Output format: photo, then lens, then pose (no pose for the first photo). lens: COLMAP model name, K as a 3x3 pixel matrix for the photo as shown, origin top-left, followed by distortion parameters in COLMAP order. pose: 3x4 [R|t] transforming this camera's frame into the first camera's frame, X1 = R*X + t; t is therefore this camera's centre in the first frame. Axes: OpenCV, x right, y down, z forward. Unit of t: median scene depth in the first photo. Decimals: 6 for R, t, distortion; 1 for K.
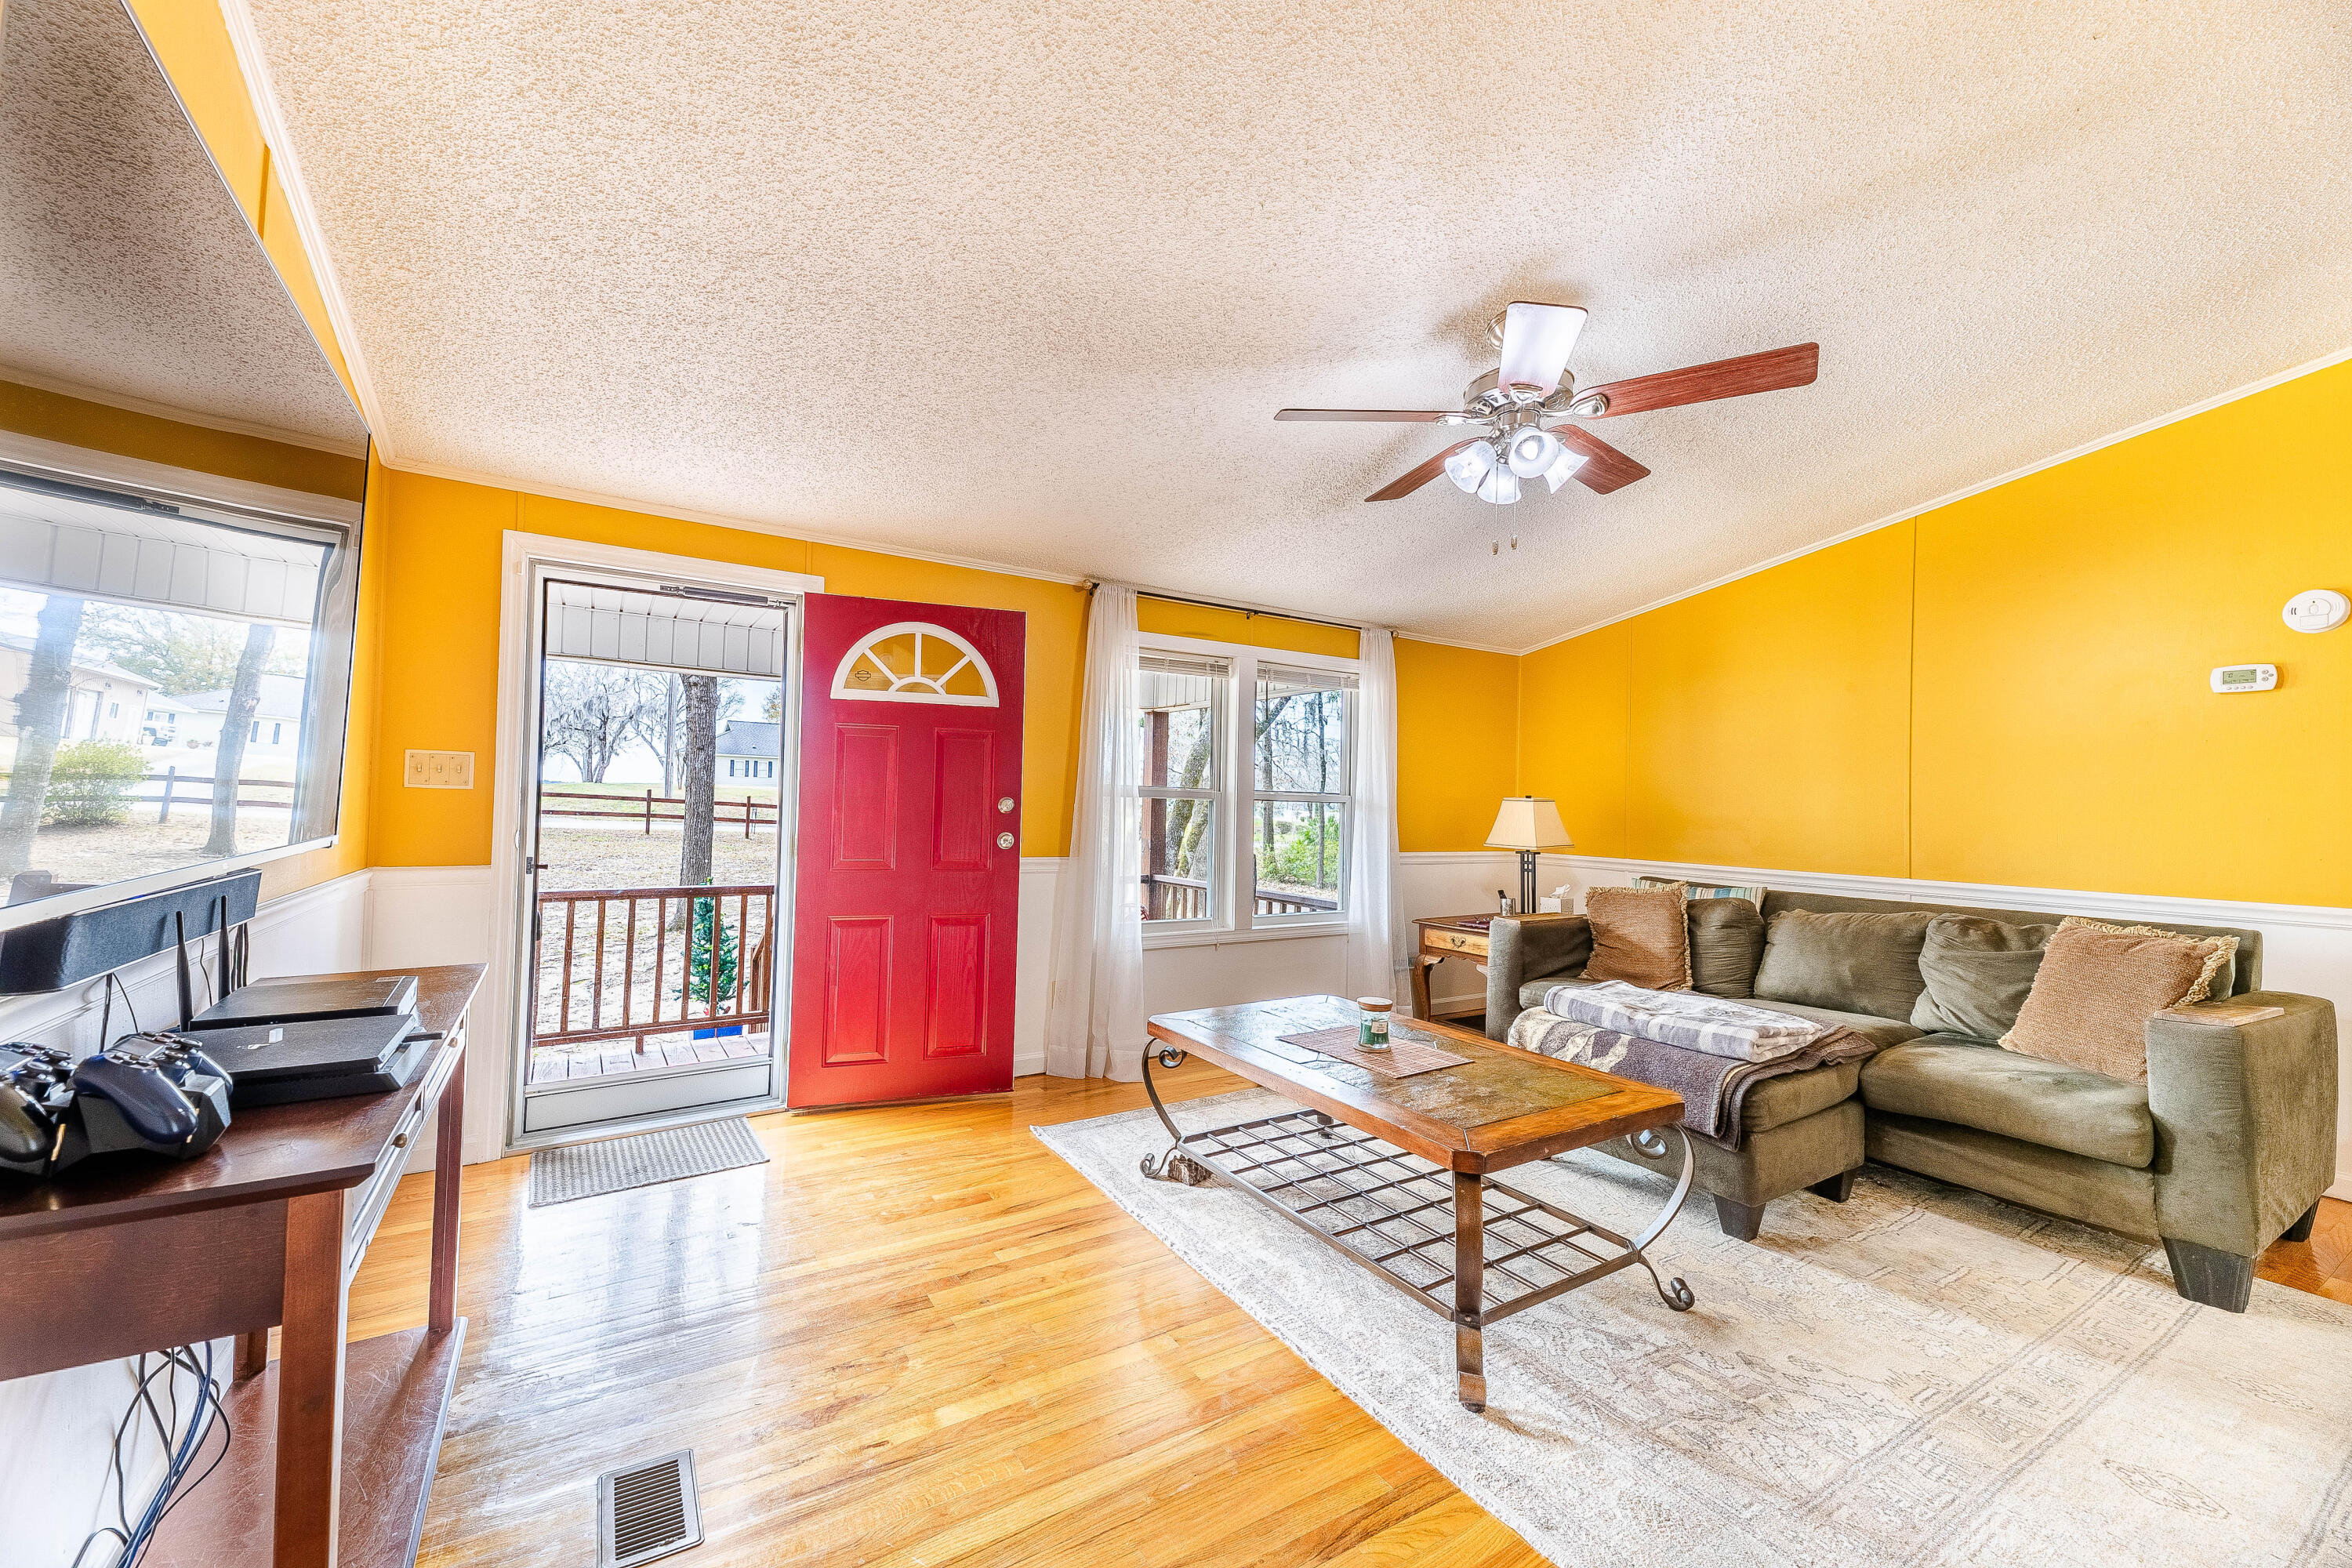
lens RADIAL K [[921.3, 0, 1169.2], [0, 921.3, 772.9], [0, 0, 1]] dist [0.019787, -0.000011]
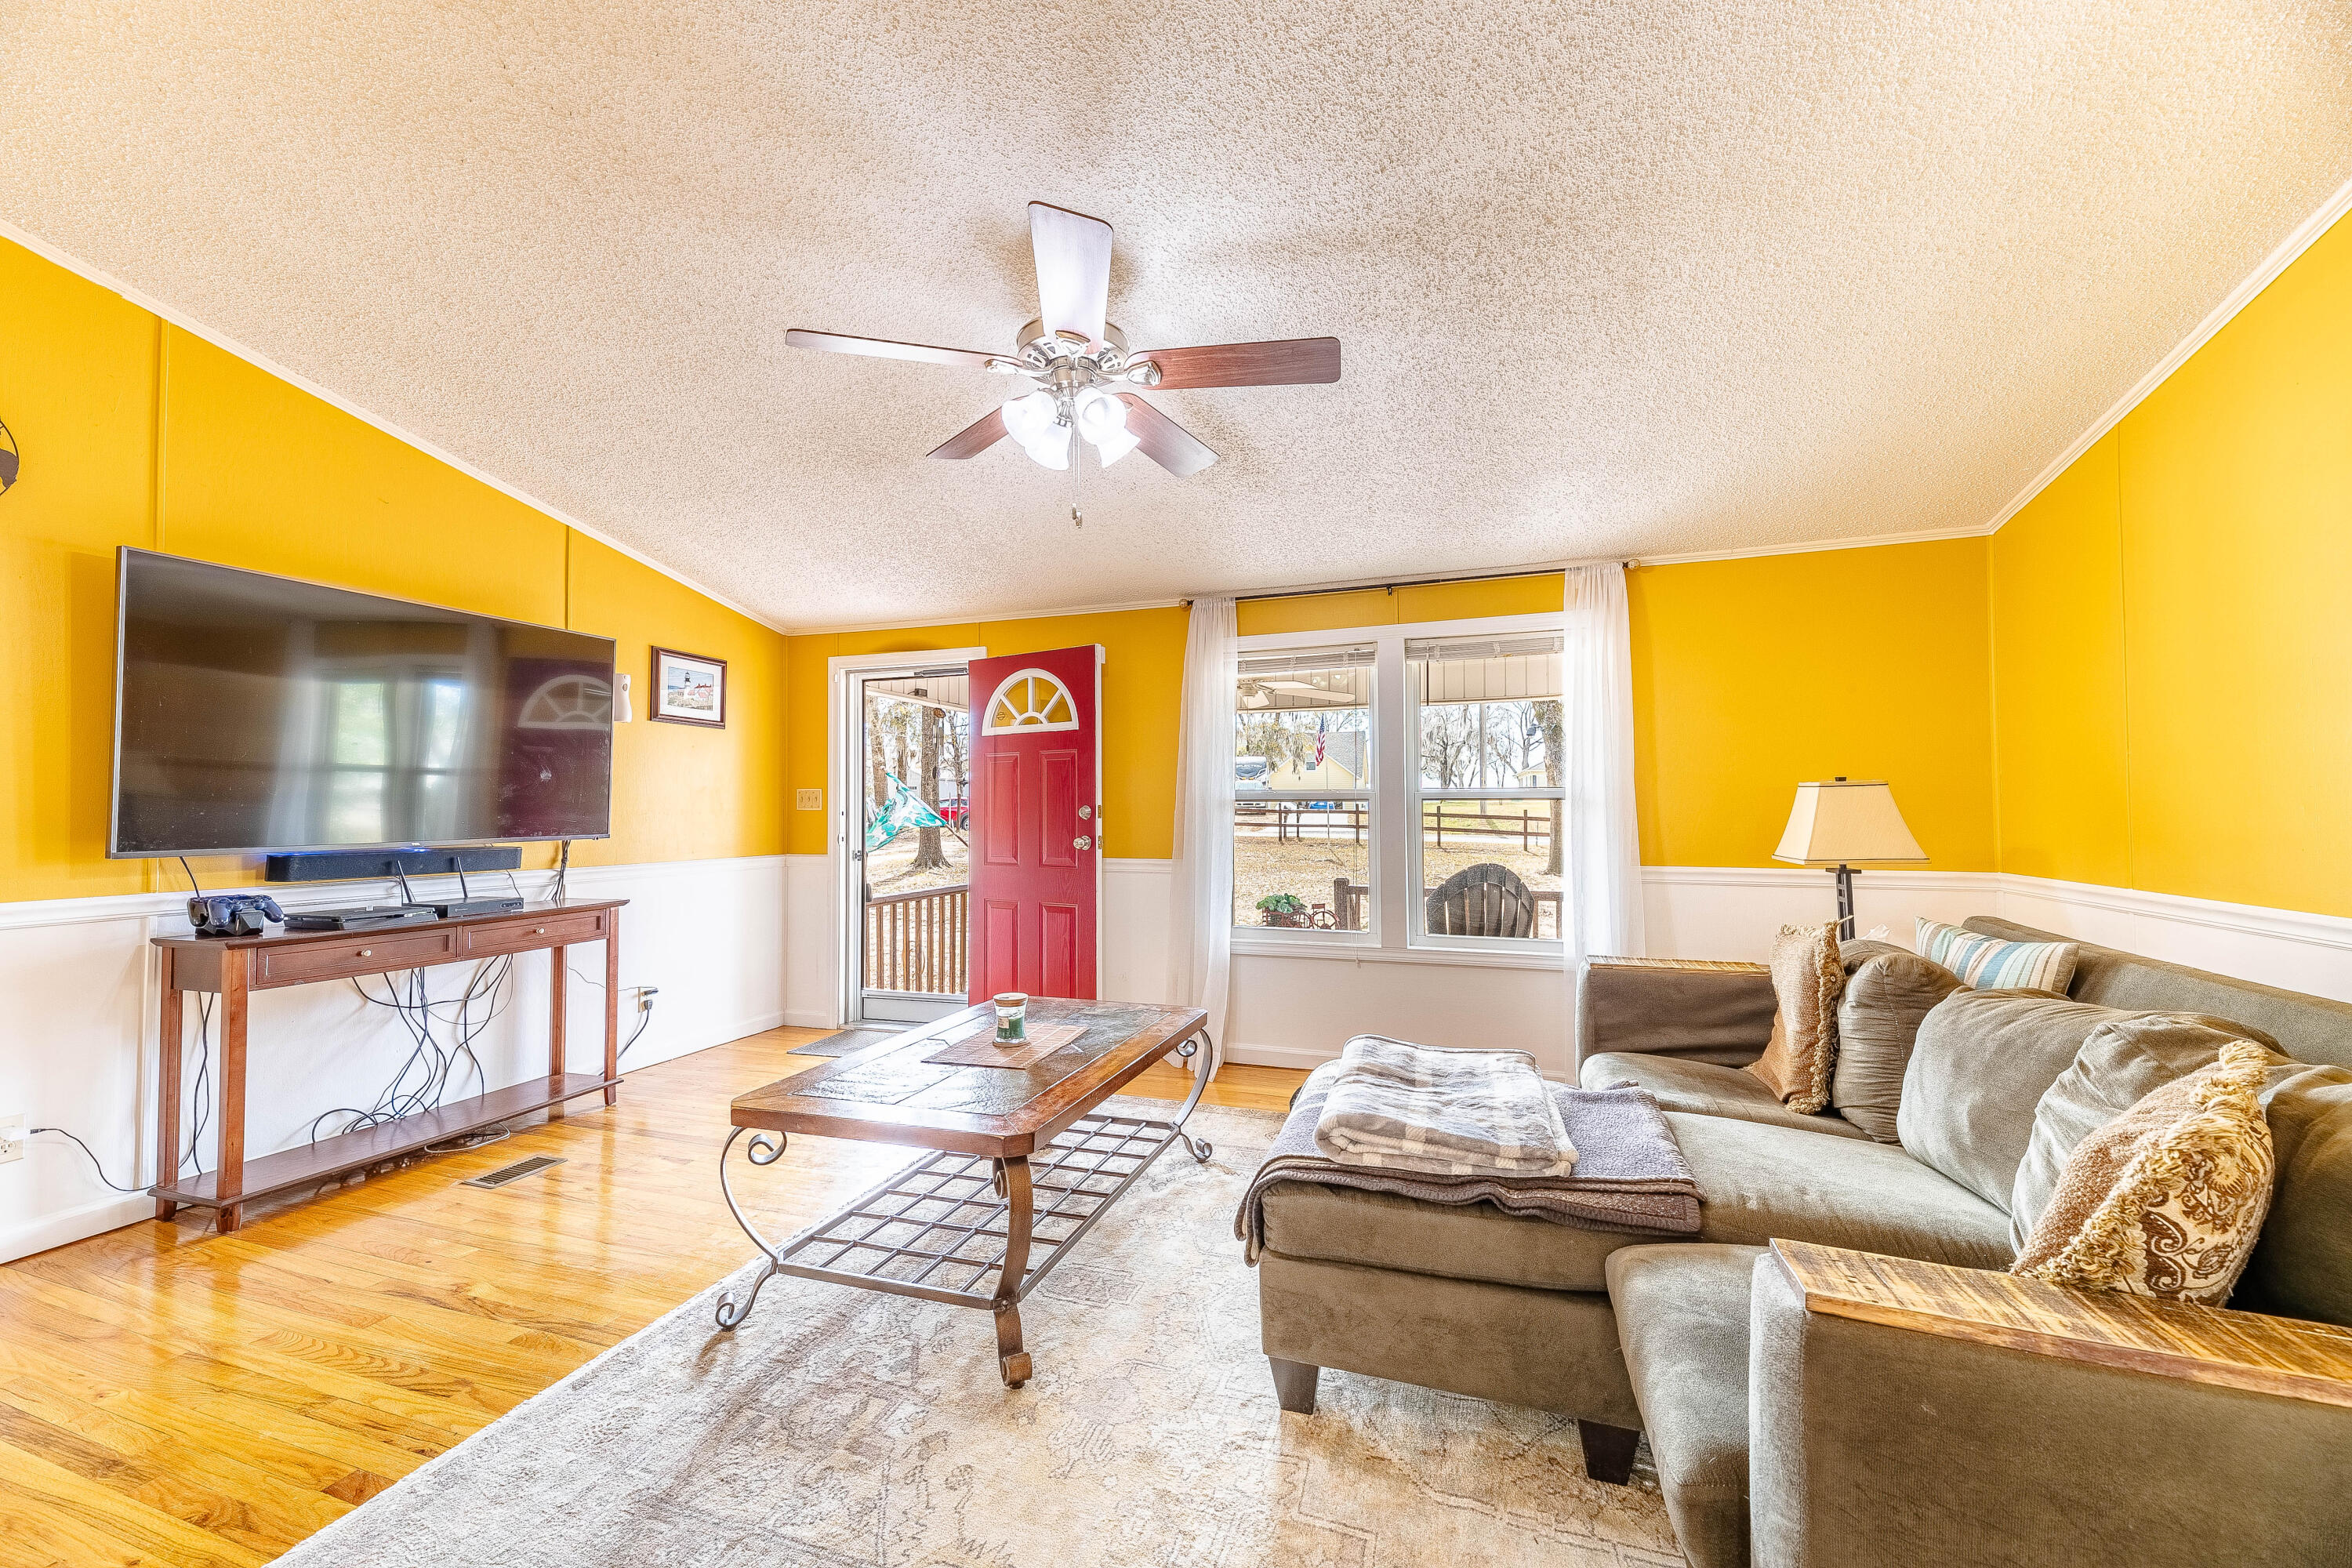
lens RADIAL K [[921.3, 0, 1176.0], [0, 921.3, 785.1], [0, 0, 1]] dist [0.019787, -0.000011]
pose [[0.620100, -0.047459, -0.783086, 0.808620], [0.045784, 0.998657, -0.024269, 0.034110], [0.783186, -0.020804, 0.621440, 0.362129]]
